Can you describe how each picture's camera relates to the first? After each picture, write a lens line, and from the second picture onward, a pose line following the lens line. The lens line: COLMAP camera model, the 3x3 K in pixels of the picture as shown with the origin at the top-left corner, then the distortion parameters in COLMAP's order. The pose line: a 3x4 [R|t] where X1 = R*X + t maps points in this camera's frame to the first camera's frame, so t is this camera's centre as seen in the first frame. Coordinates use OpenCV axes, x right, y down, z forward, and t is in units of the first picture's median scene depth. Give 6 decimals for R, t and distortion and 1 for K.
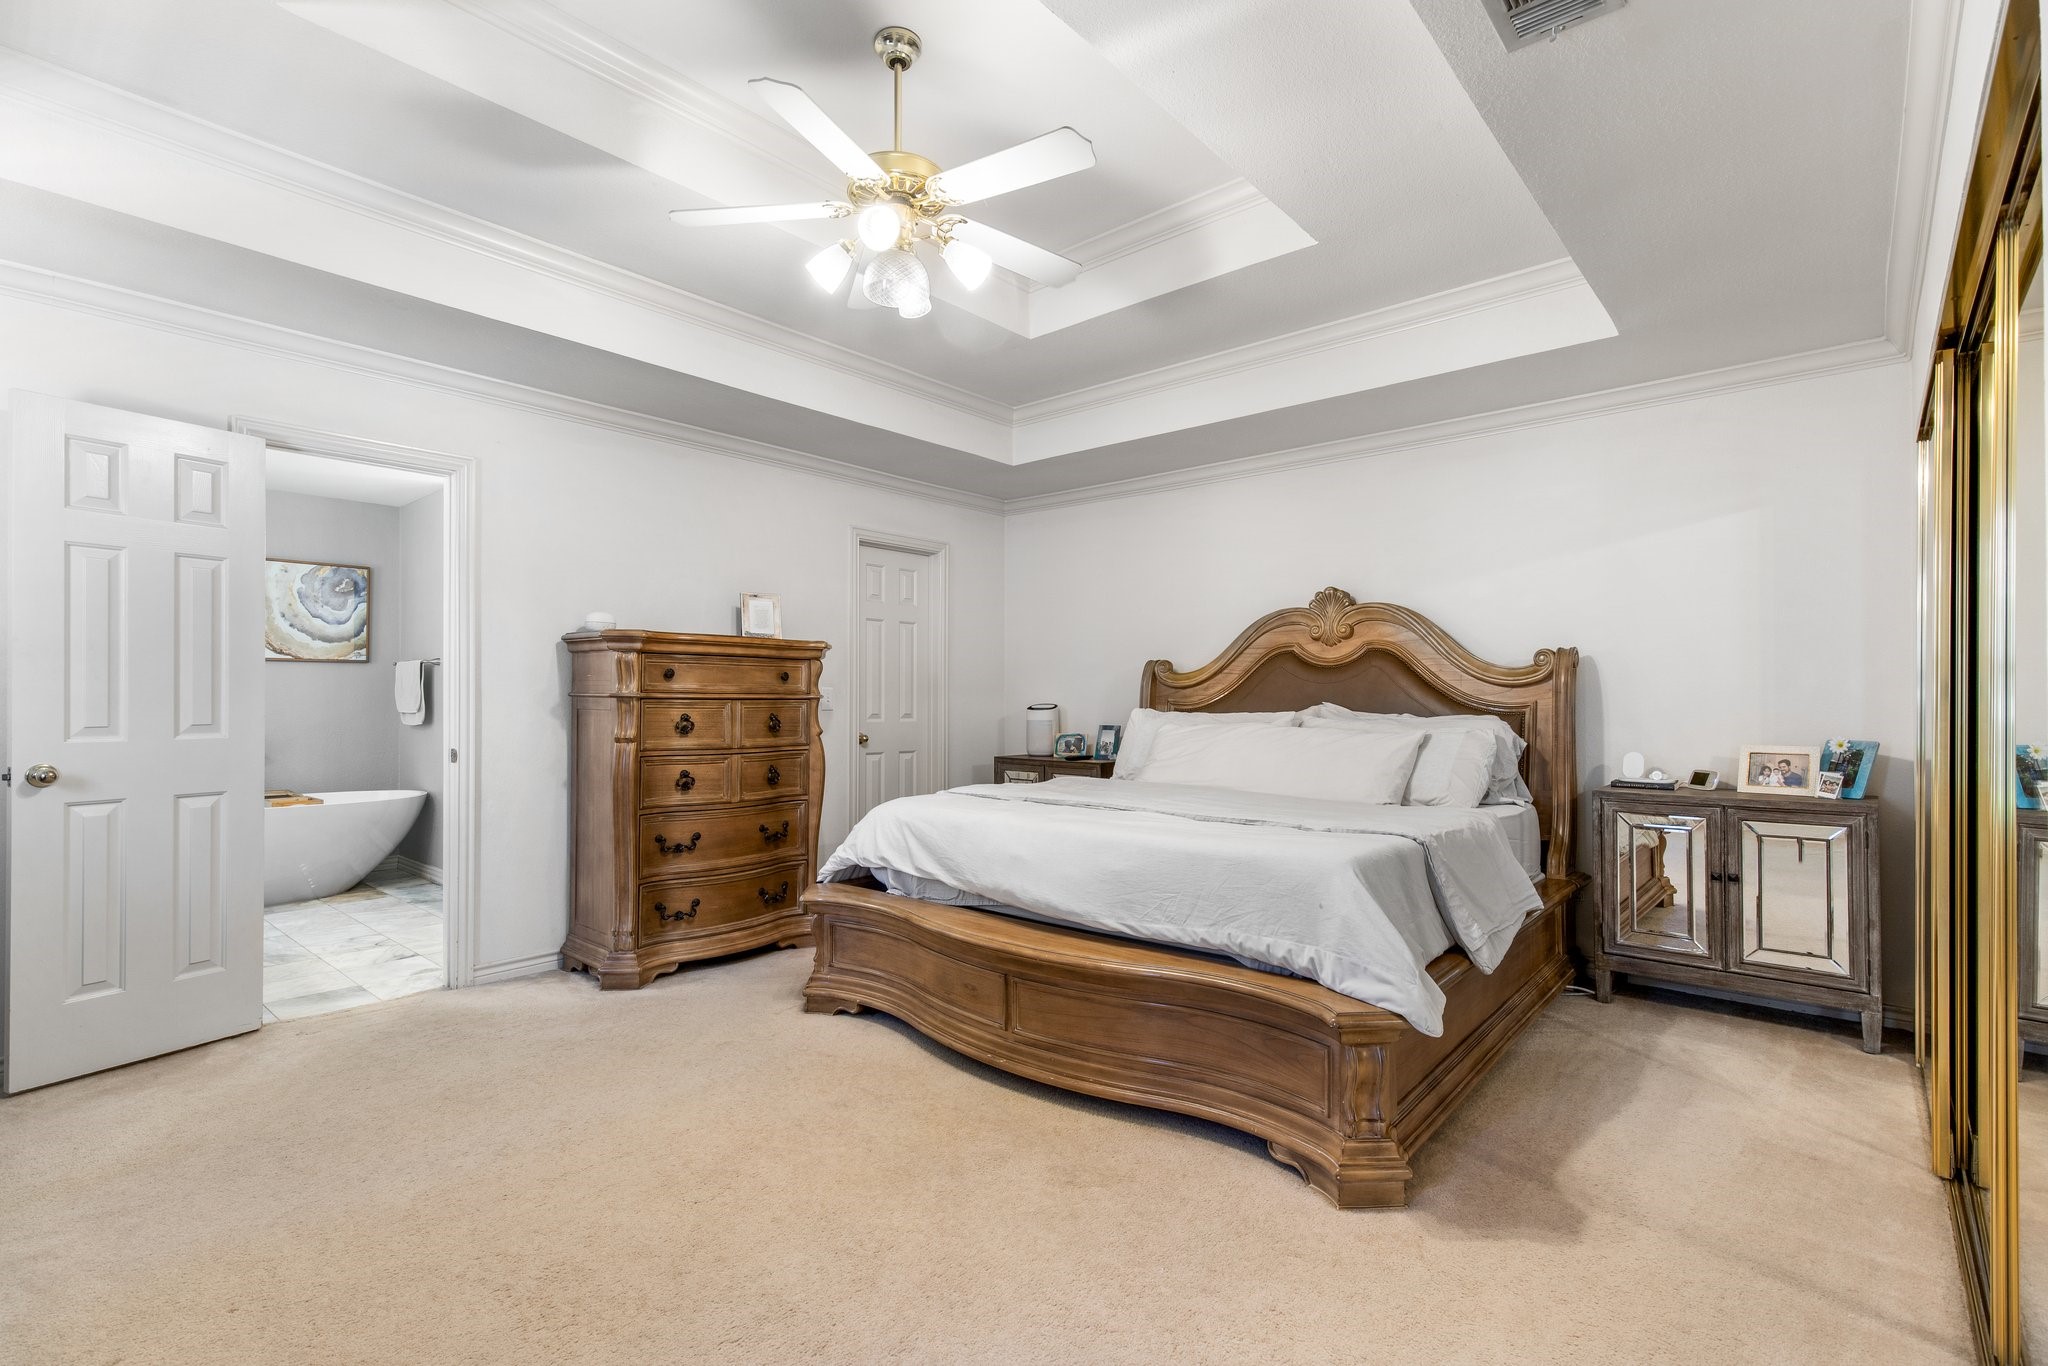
lens RADIAL K [[934.0, 0, 1028.4], [0, 934.0, 695.4], [0, 0, 1]] dist [0.014498, -0.002612]
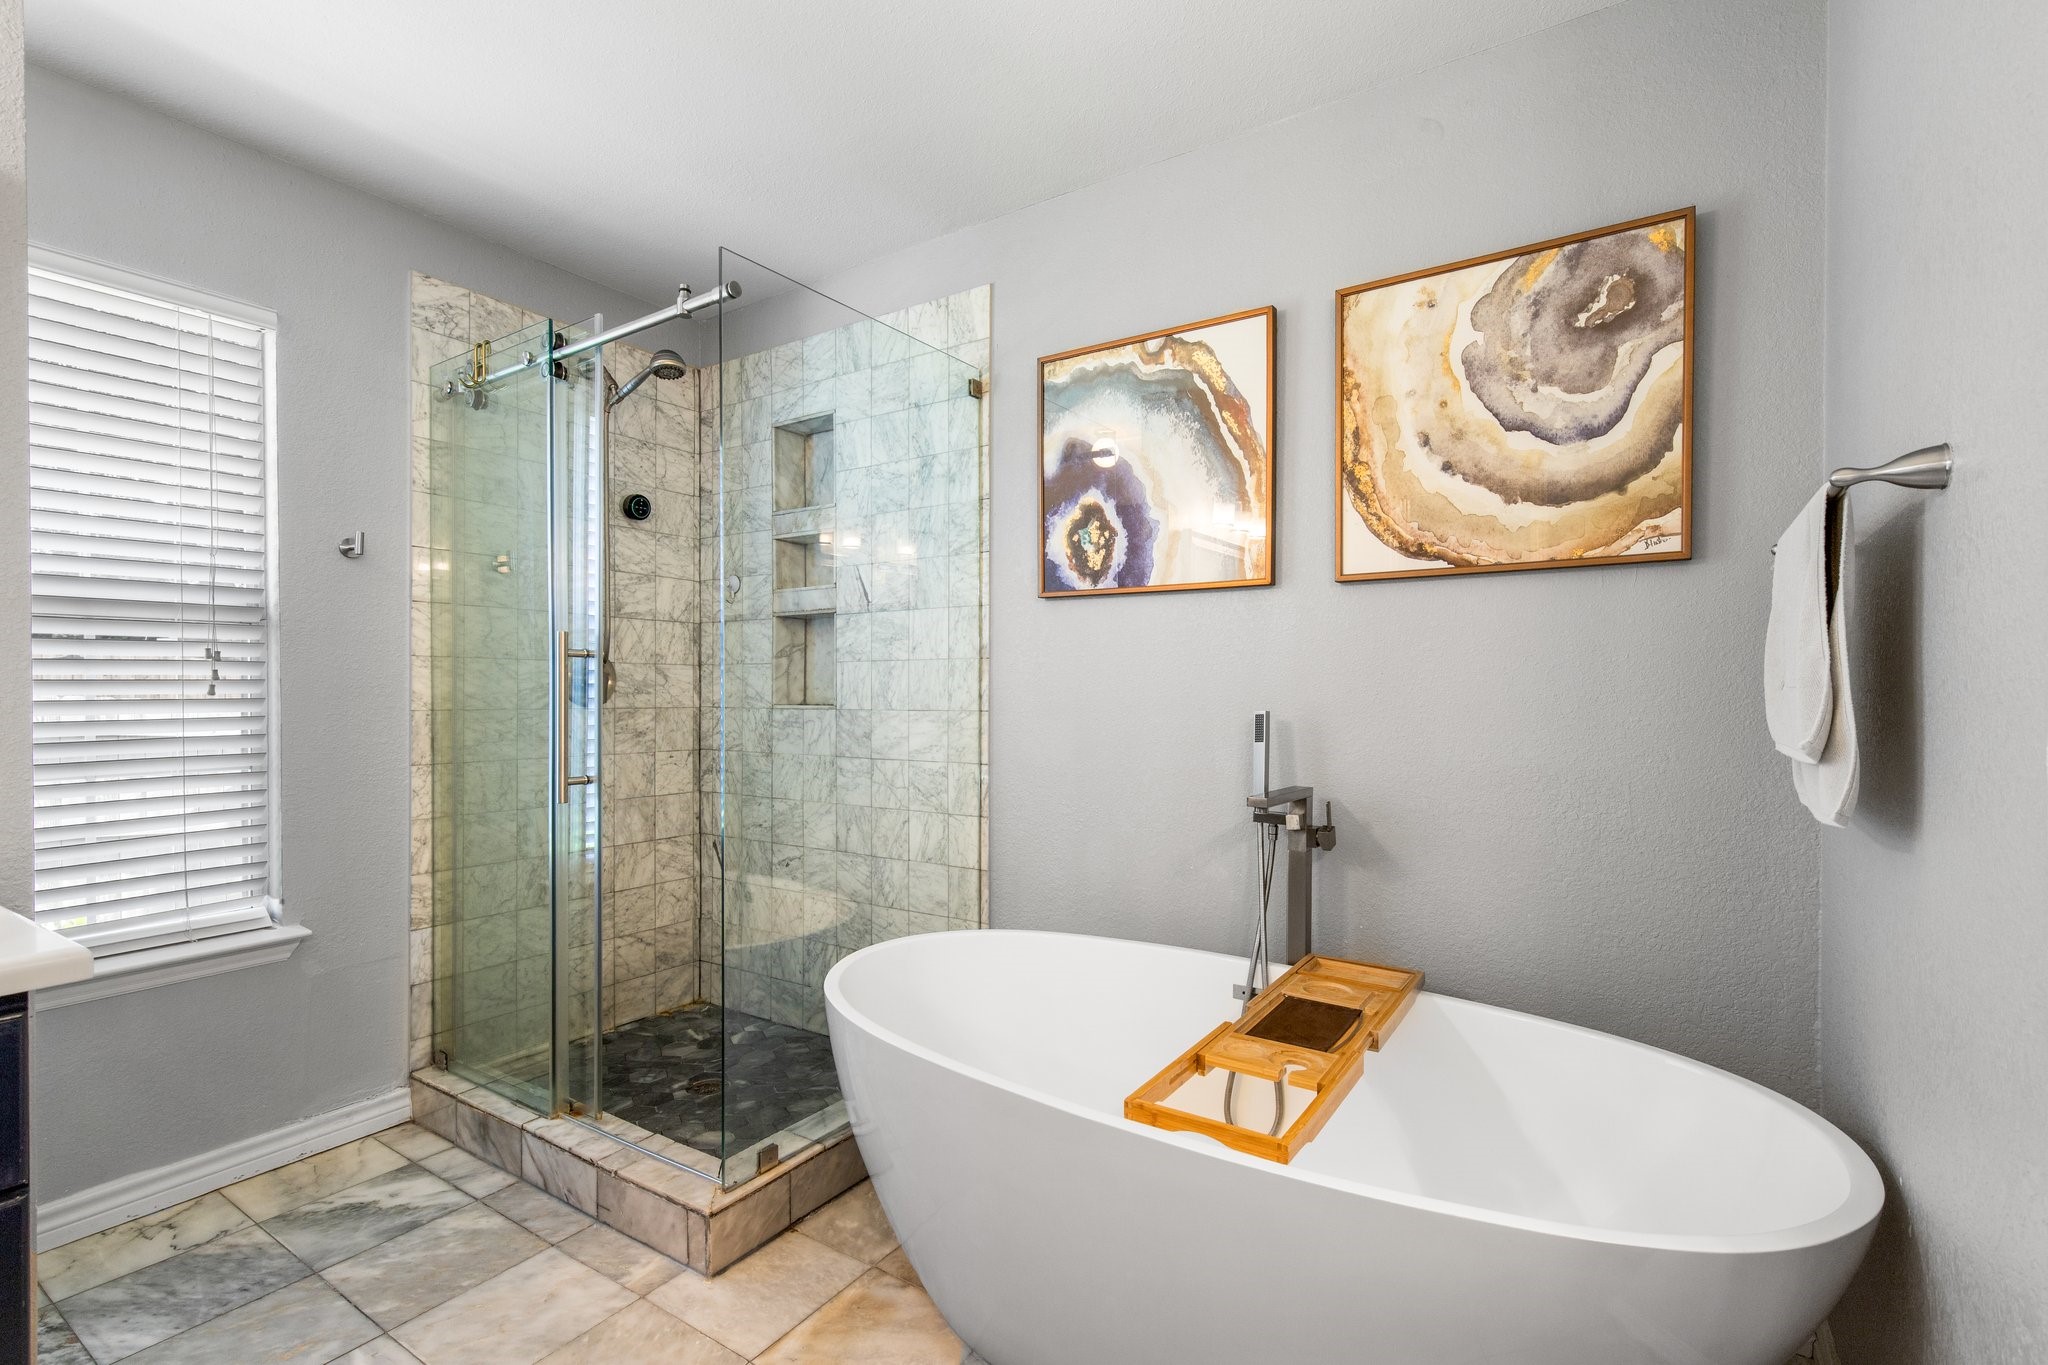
lens RADIAL K [[934.0, 0, 1029.7], [0, 934.0, 689.8], [0, 0, 1]] dist [0.014498, -0.002612]
pose [[0.116065, 0.000236, -0.993242, -0.463101], [0.005916, 0.999982, 0.000929, 0.001907], [0.993224, -0.005984, 0.116062, 0.795481]]
